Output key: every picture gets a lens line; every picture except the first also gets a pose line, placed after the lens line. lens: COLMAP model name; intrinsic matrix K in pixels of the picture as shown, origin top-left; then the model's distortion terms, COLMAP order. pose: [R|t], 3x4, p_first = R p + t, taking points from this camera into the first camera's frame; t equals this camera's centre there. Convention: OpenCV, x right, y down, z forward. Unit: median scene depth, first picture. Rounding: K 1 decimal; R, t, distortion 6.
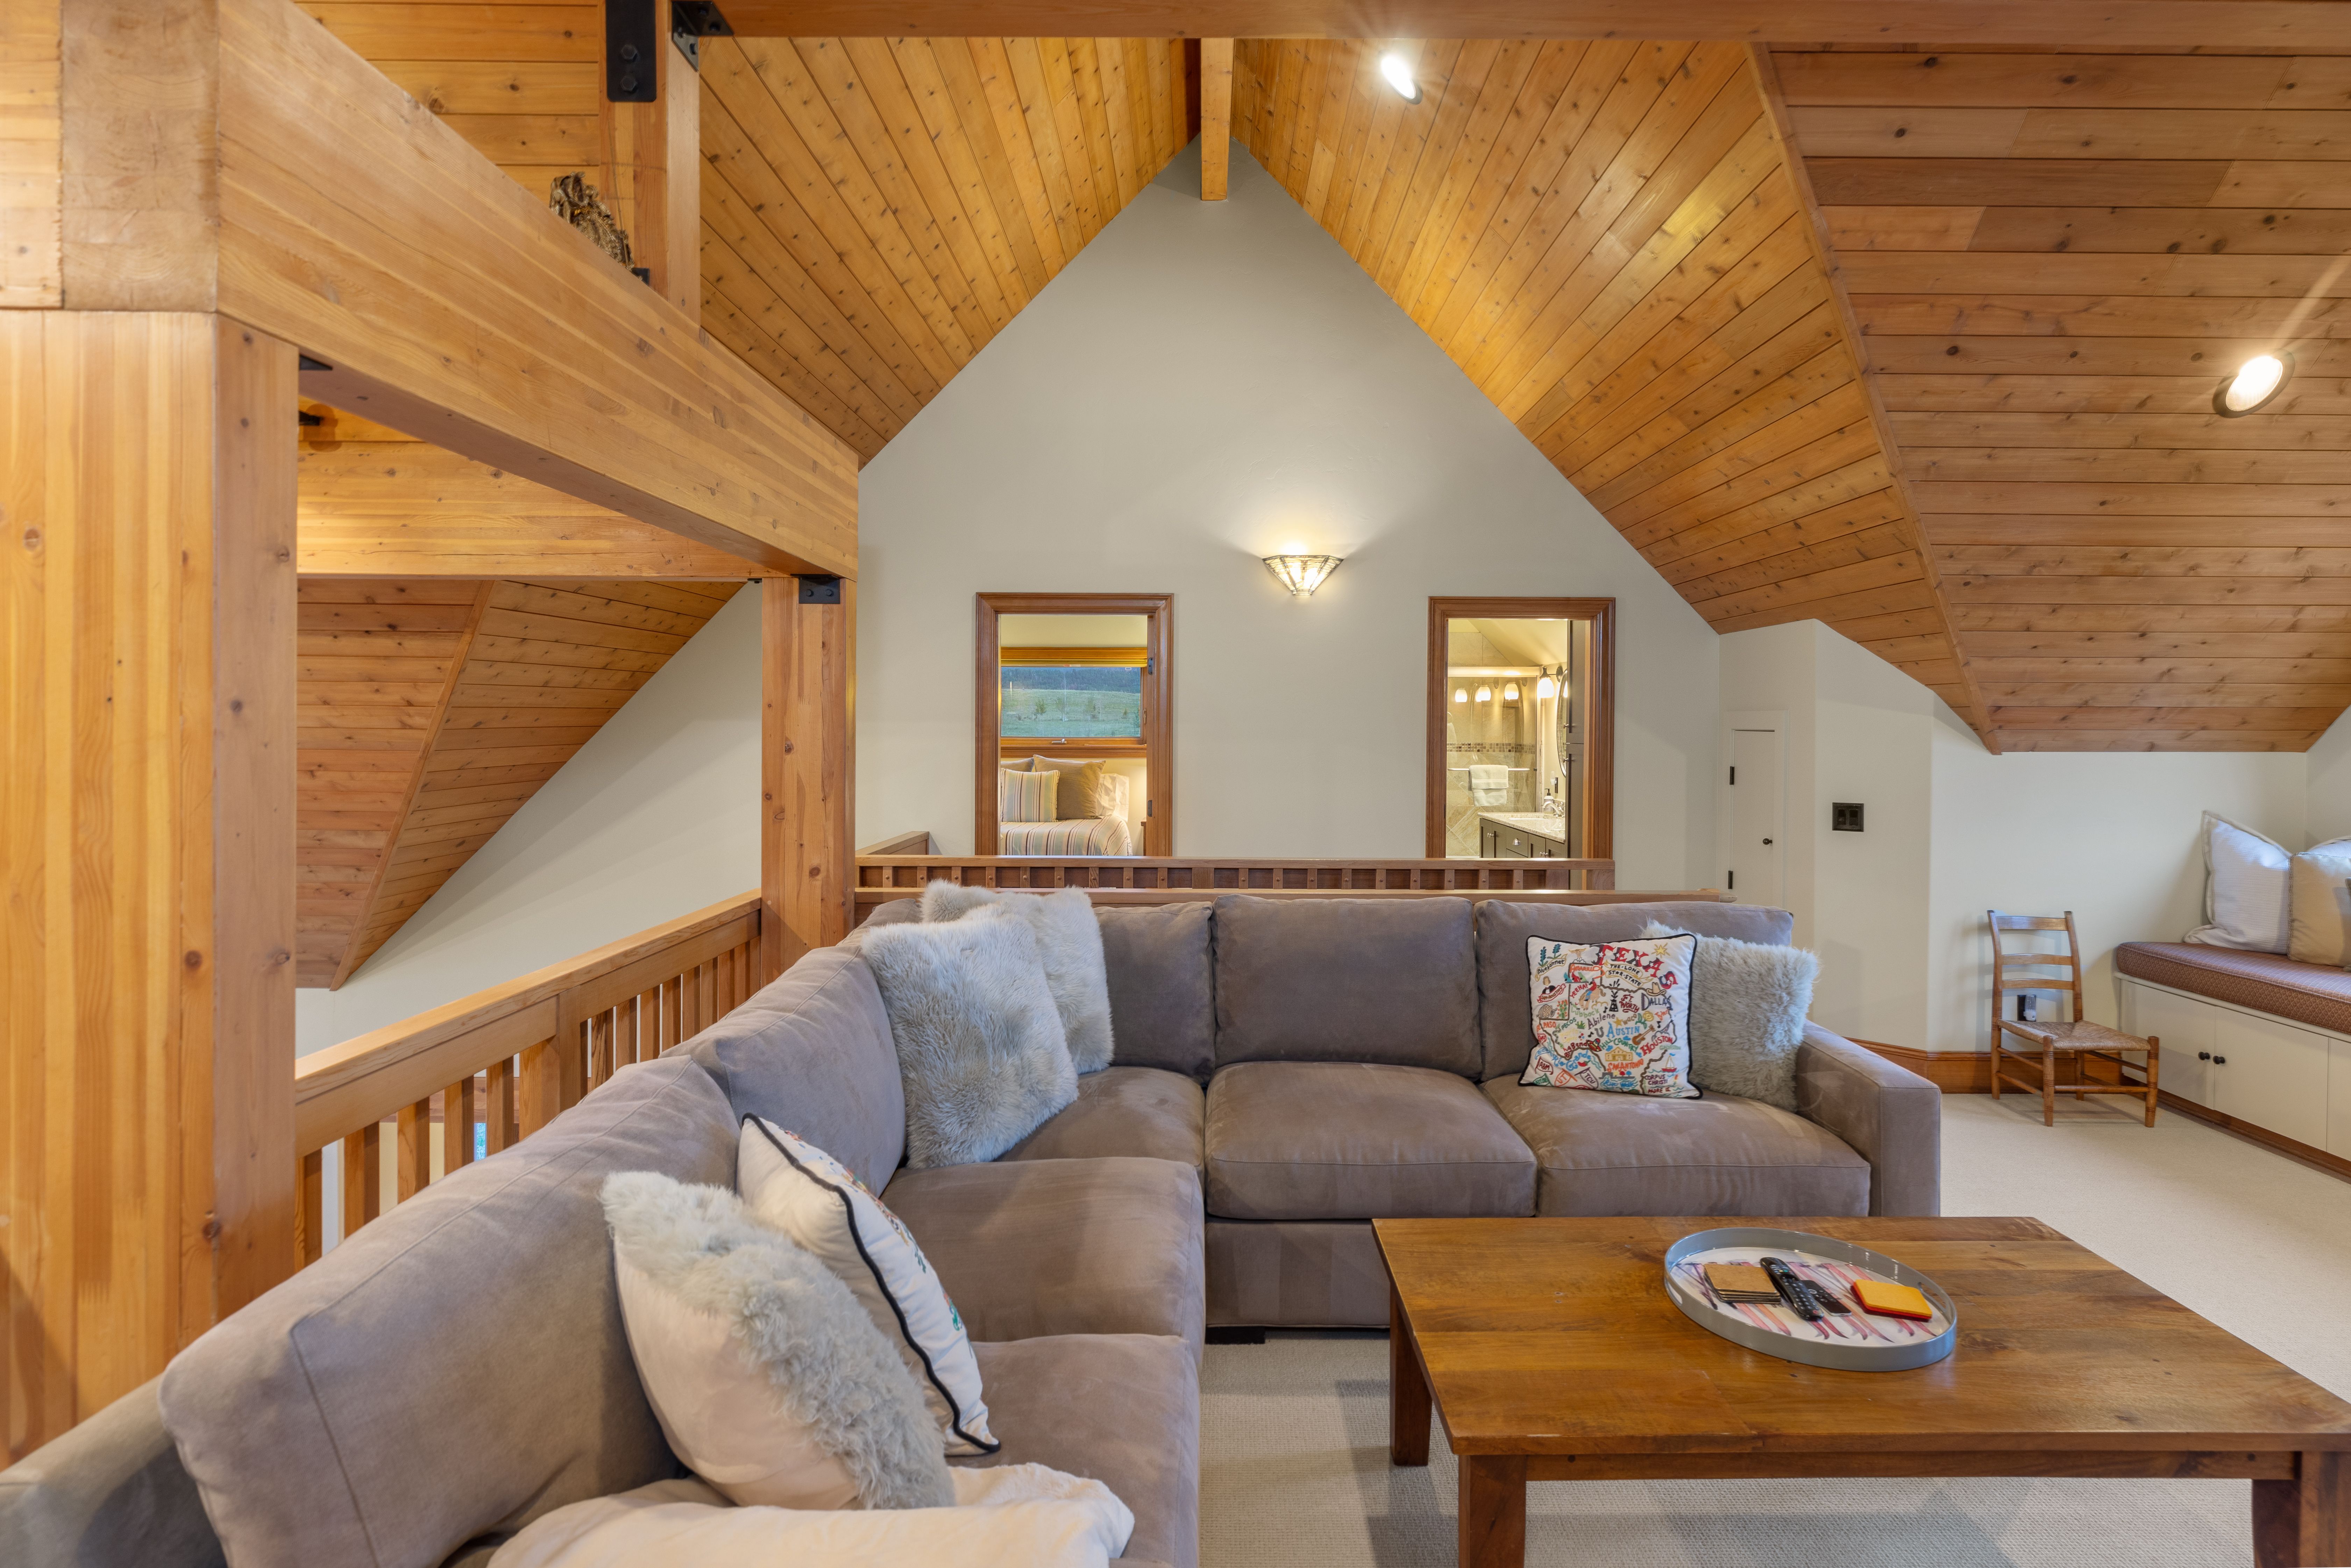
lens RADIAL K [[1243.7, 0, 1209.0], [0, 1243.7, 745.8], [0, 0, 1]] dist [0.000180, 0.000014]
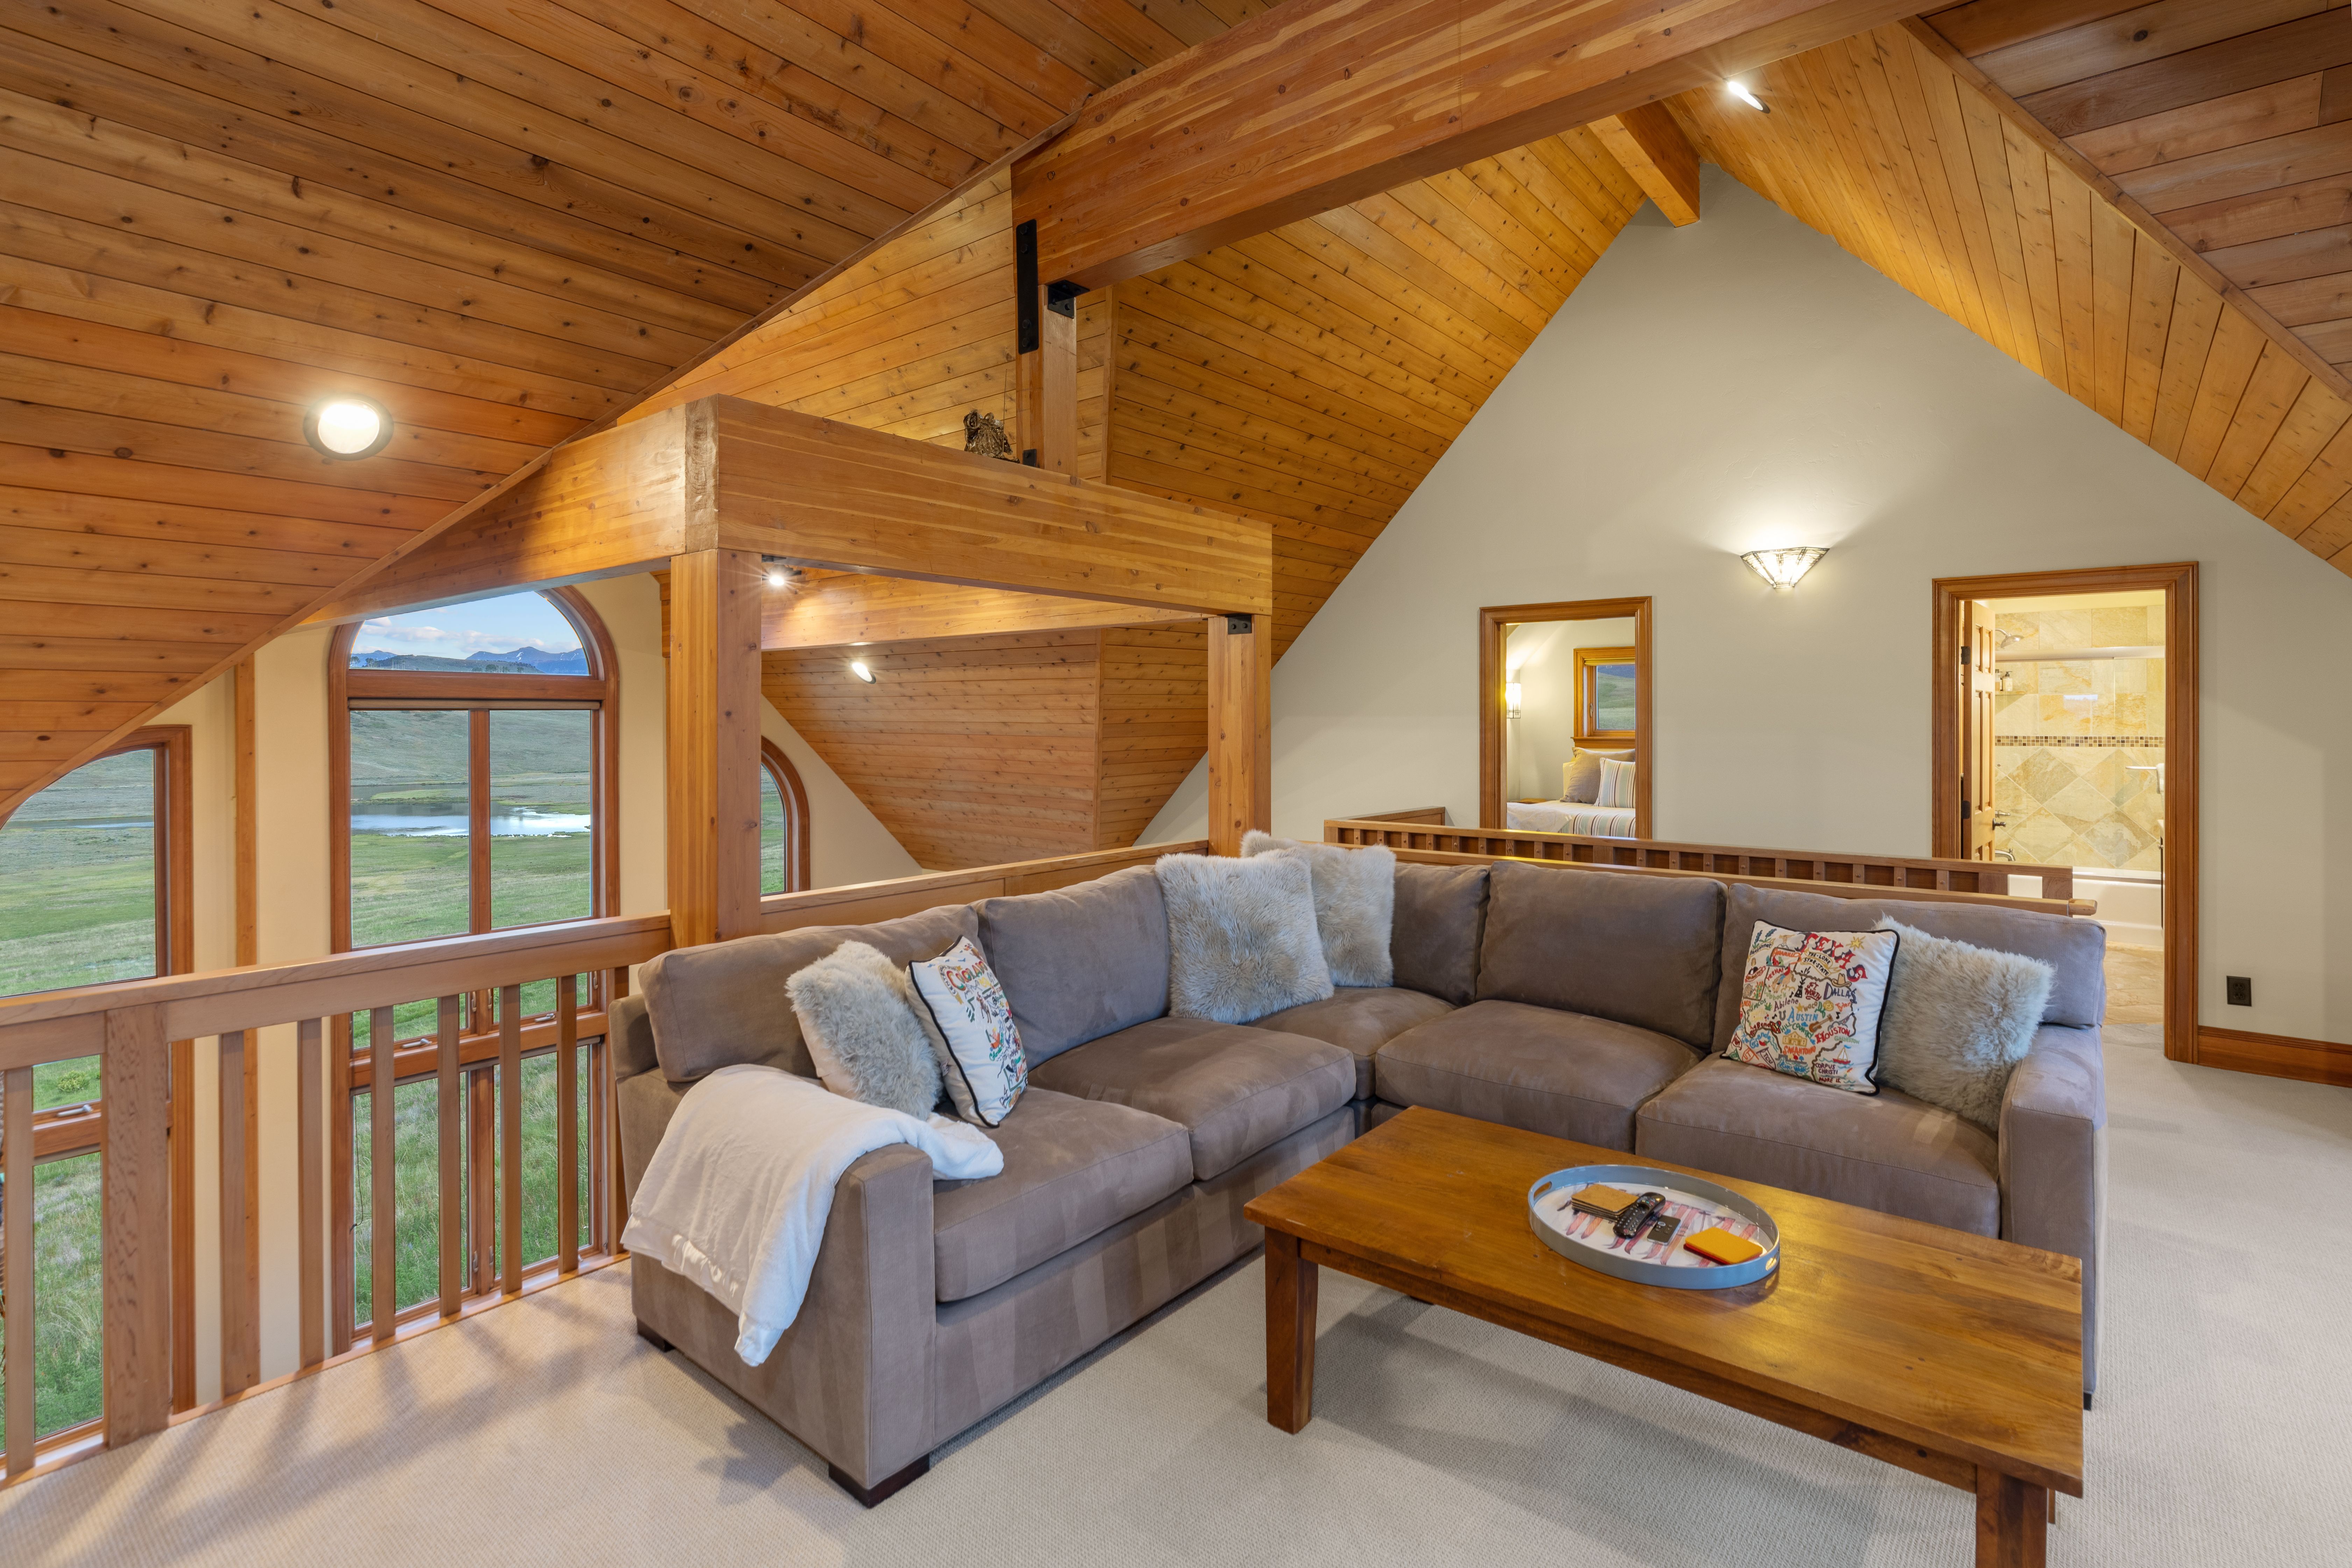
lens RADIAL K [[1147.2, 0, 1178.3], [0, 1147.2, 725.9], [0, 0, 1]] dist [-0.002584, -0.000357]
pose [[0.765797, -0.002168, -0.643079, 0.494306], [-0.005086, 0.999943, -0.009428, 0.002999], [0.643063, 0.010491, 0.765742, -0.041568]]
